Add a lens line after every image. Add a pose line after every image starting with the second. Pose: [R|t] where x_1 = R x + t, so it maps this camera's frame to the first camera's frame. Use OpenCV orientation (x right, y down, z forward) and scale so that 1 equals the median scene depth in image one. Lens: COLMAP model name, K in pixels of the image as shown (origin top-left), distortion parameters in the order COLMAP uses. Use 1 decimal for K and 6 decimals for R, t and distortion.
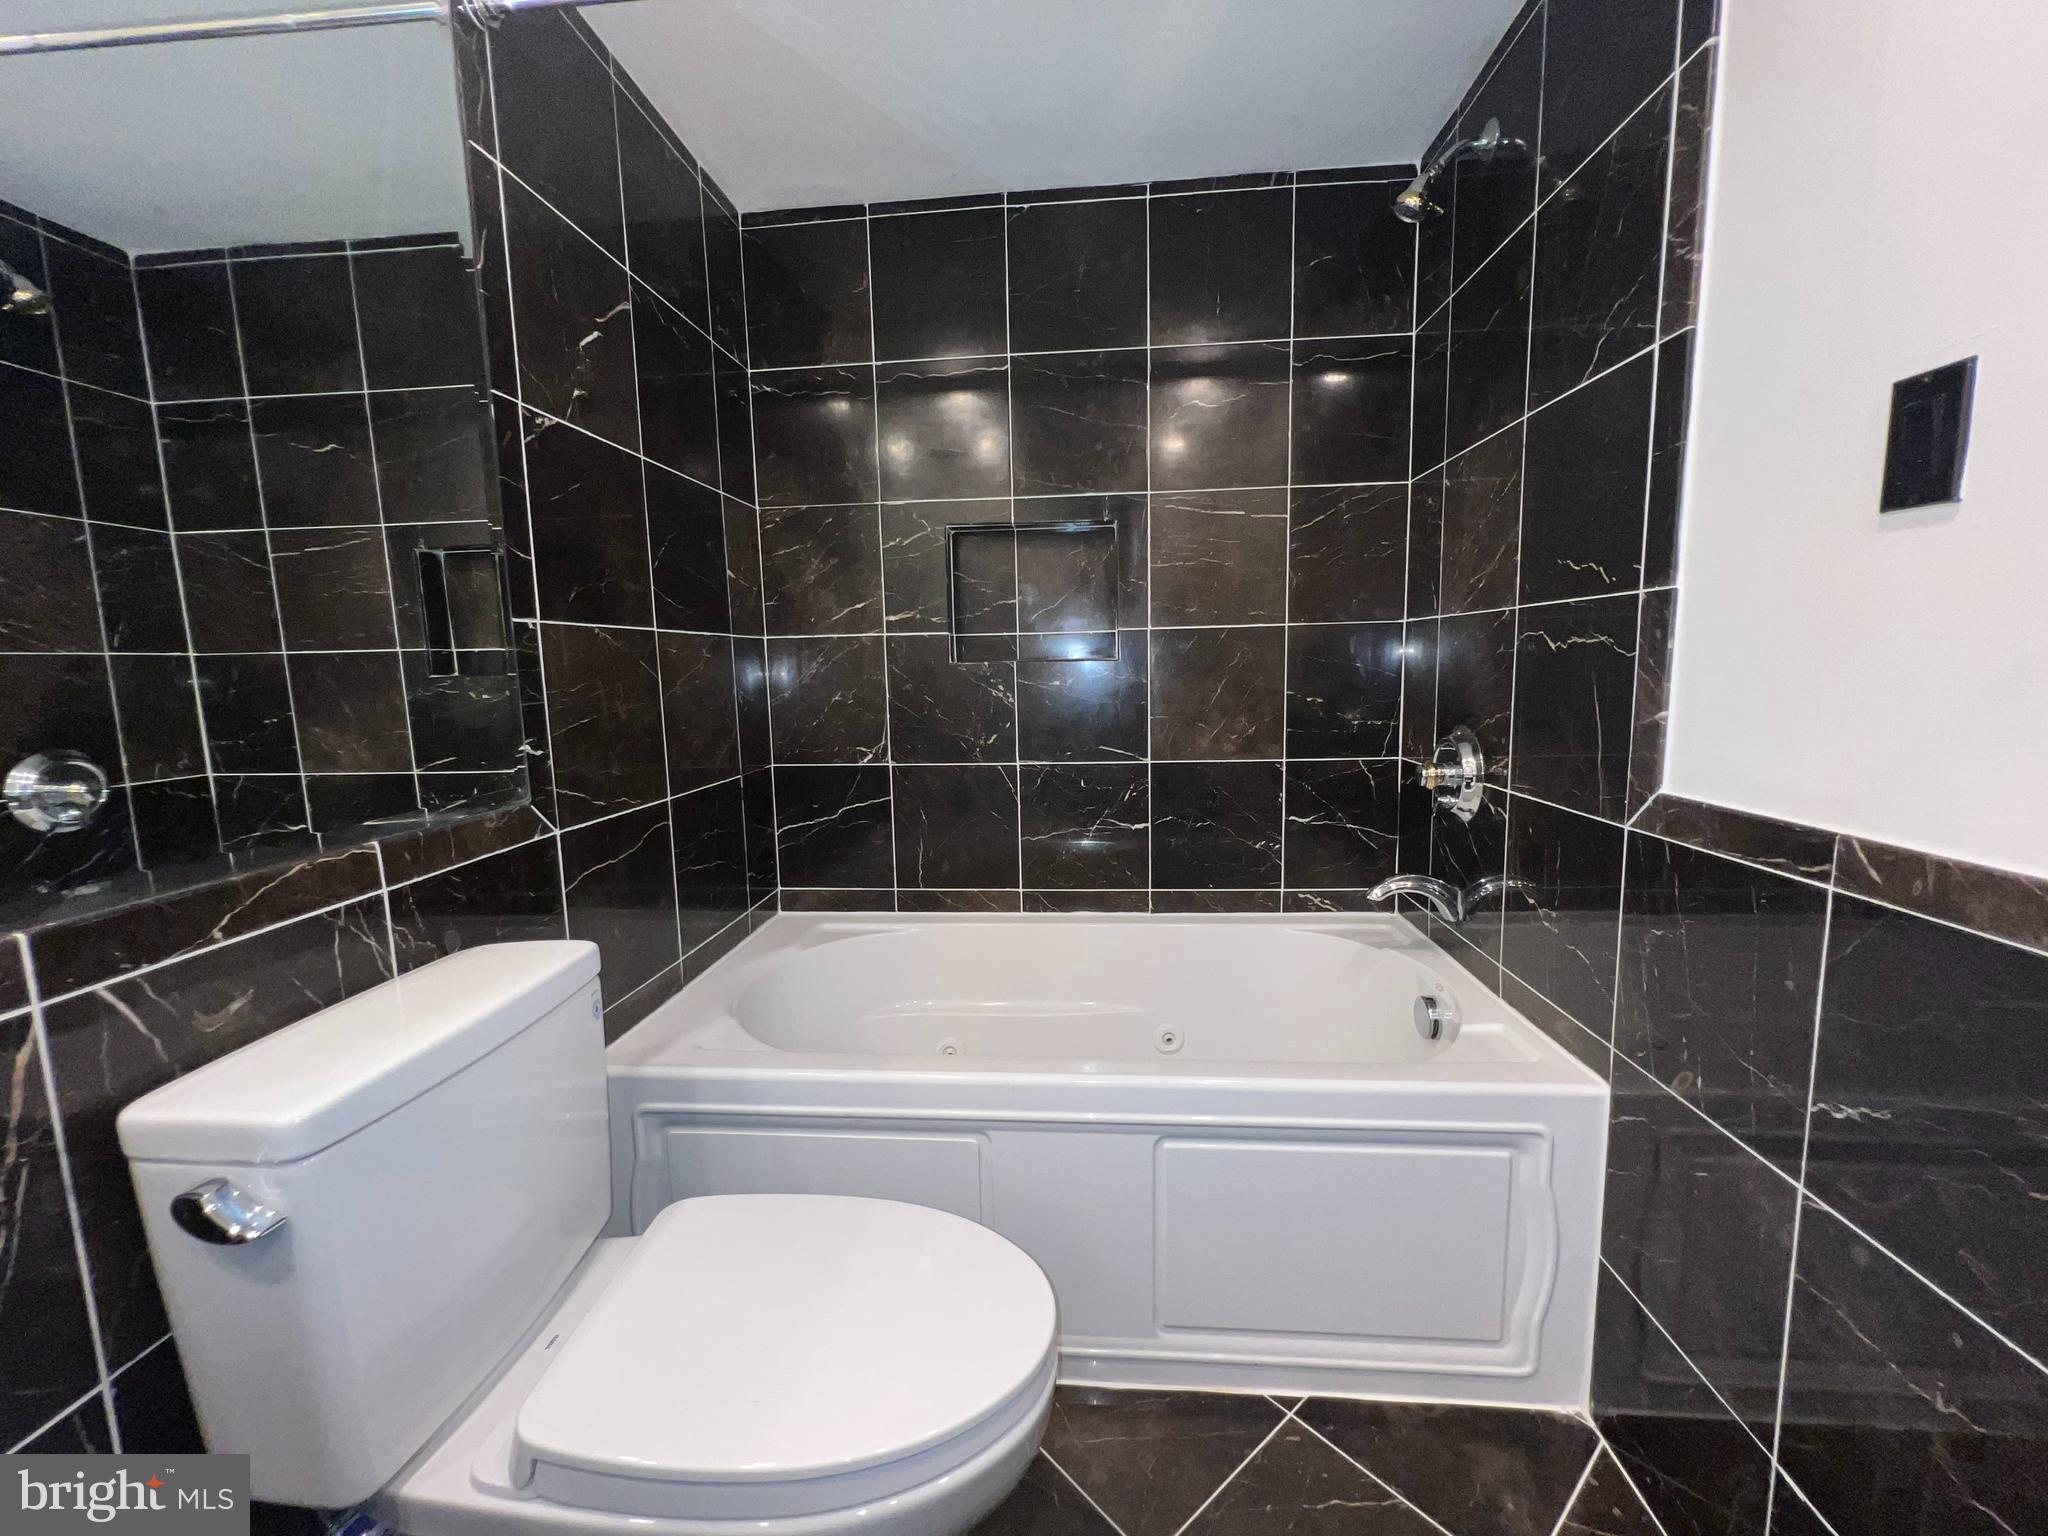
lens RADIAL K [[817.9, 0, 1024.6], [0, 817.9, 769.1], [0, 0, 1]] dist [0.000205, -0.000205]
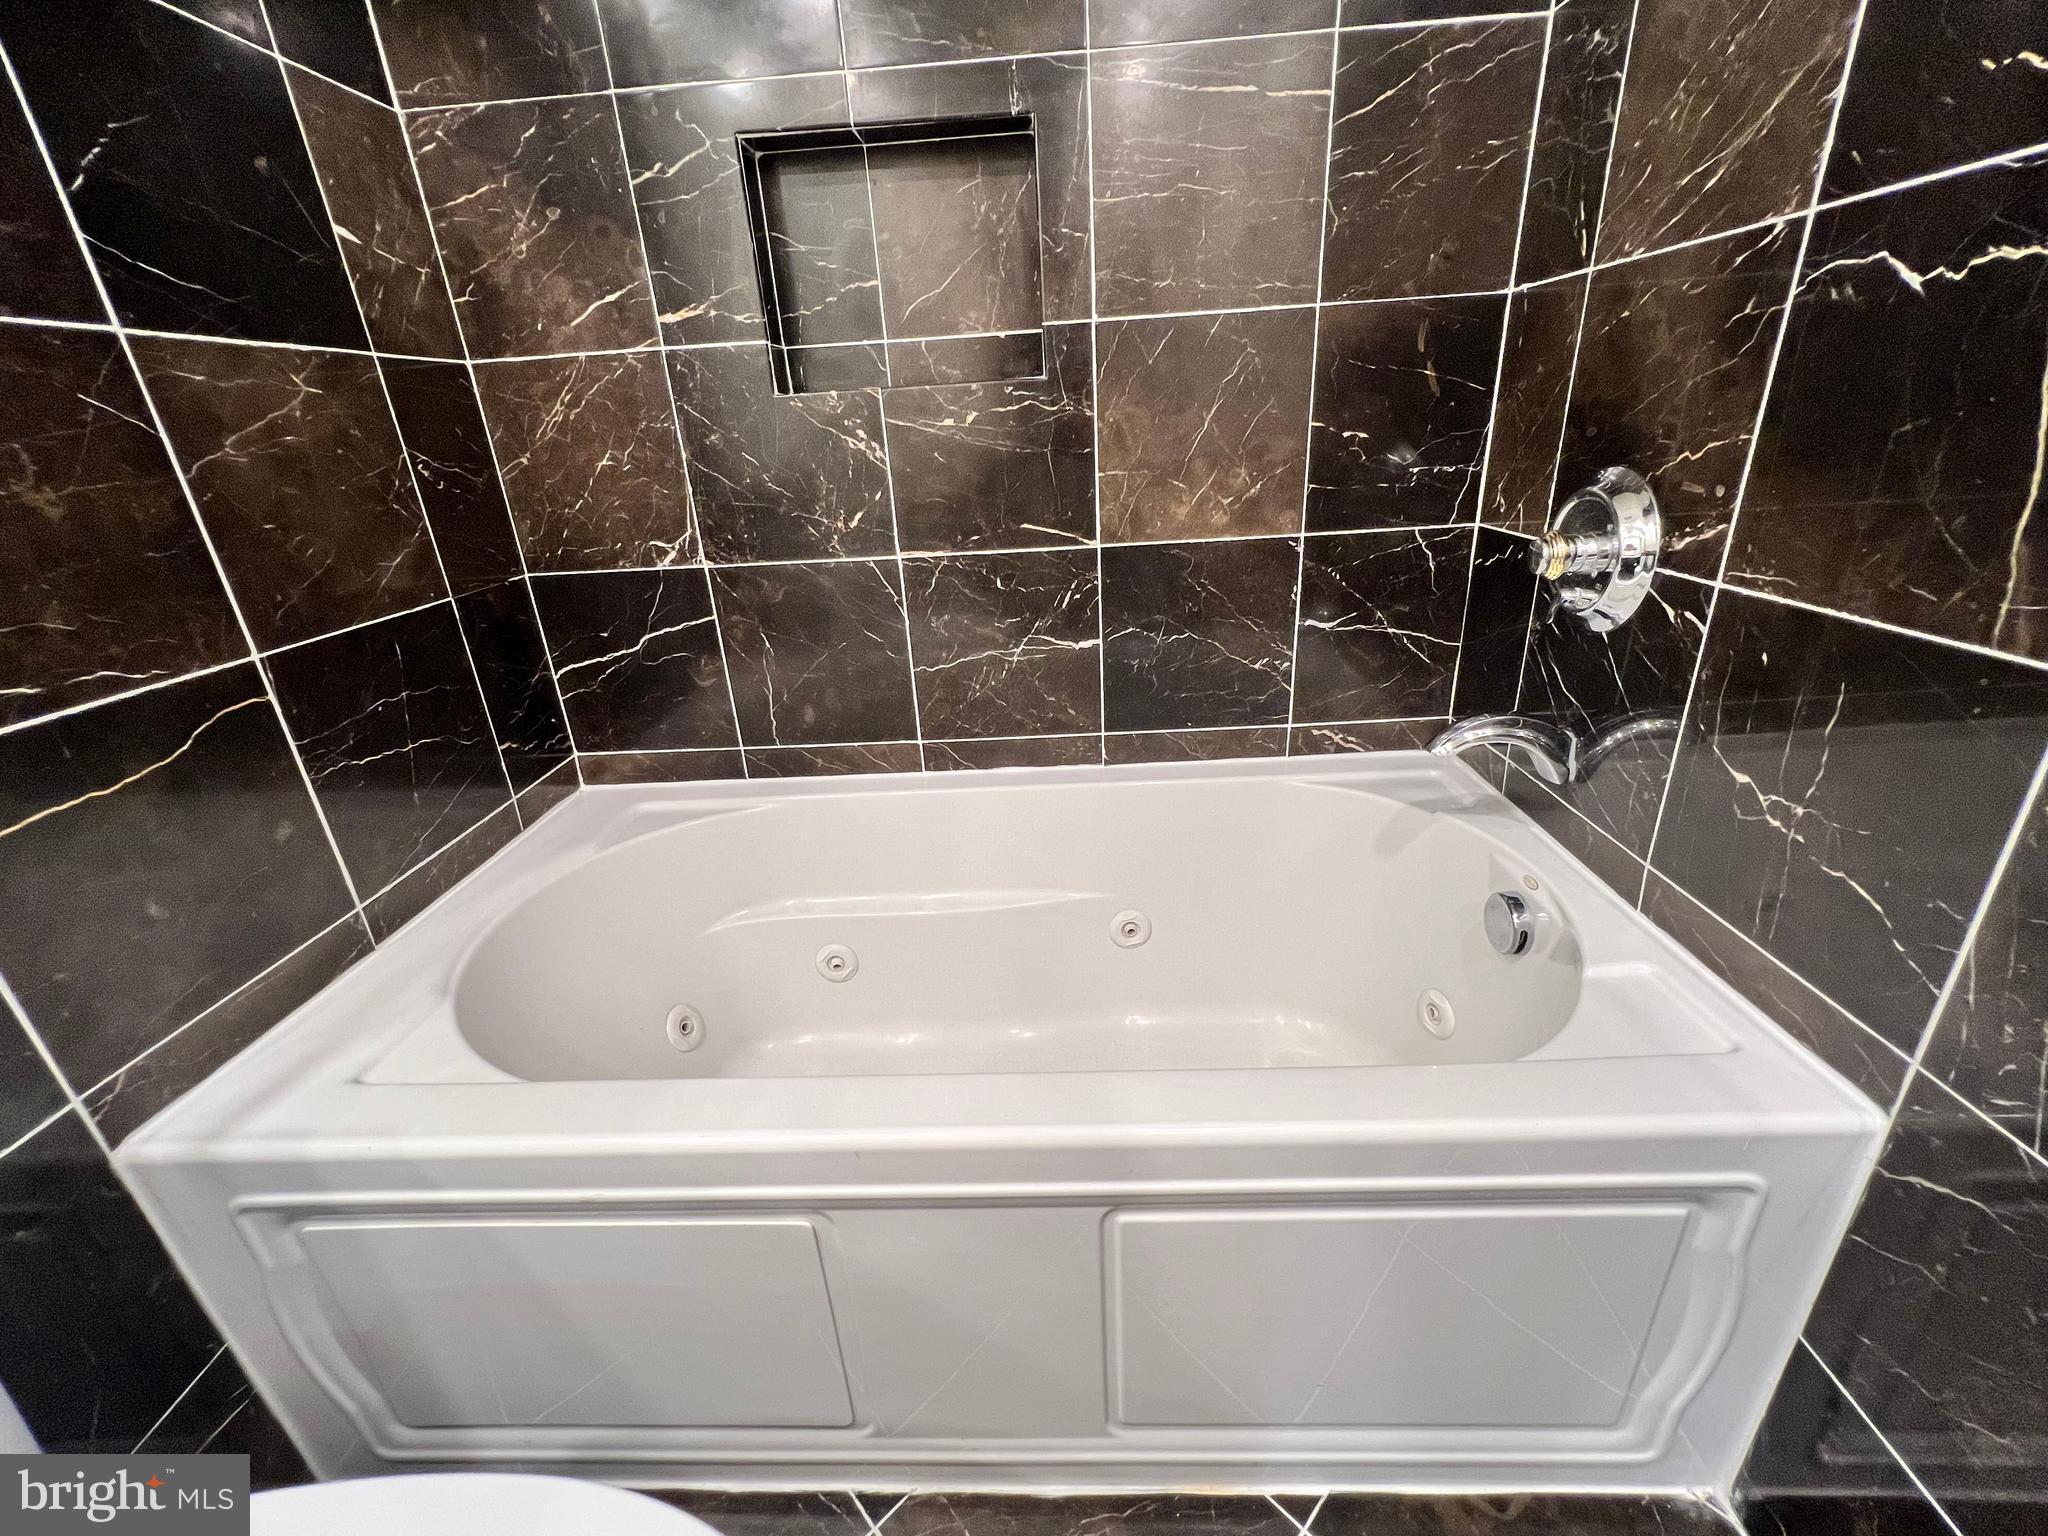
lens RADIAL K [[817.9, 0, 1021.7], [0, 817.9, 758.0], [0, 0, 1]] dist [0.000205, -0.000205]
pose [[0.998322, -0.050344, 0.028616, 0.064853], [0.041209, 0.964801, 0.259734, -0.018052], [-0.040684, -0.258119, 0.965256, 0.330716]]
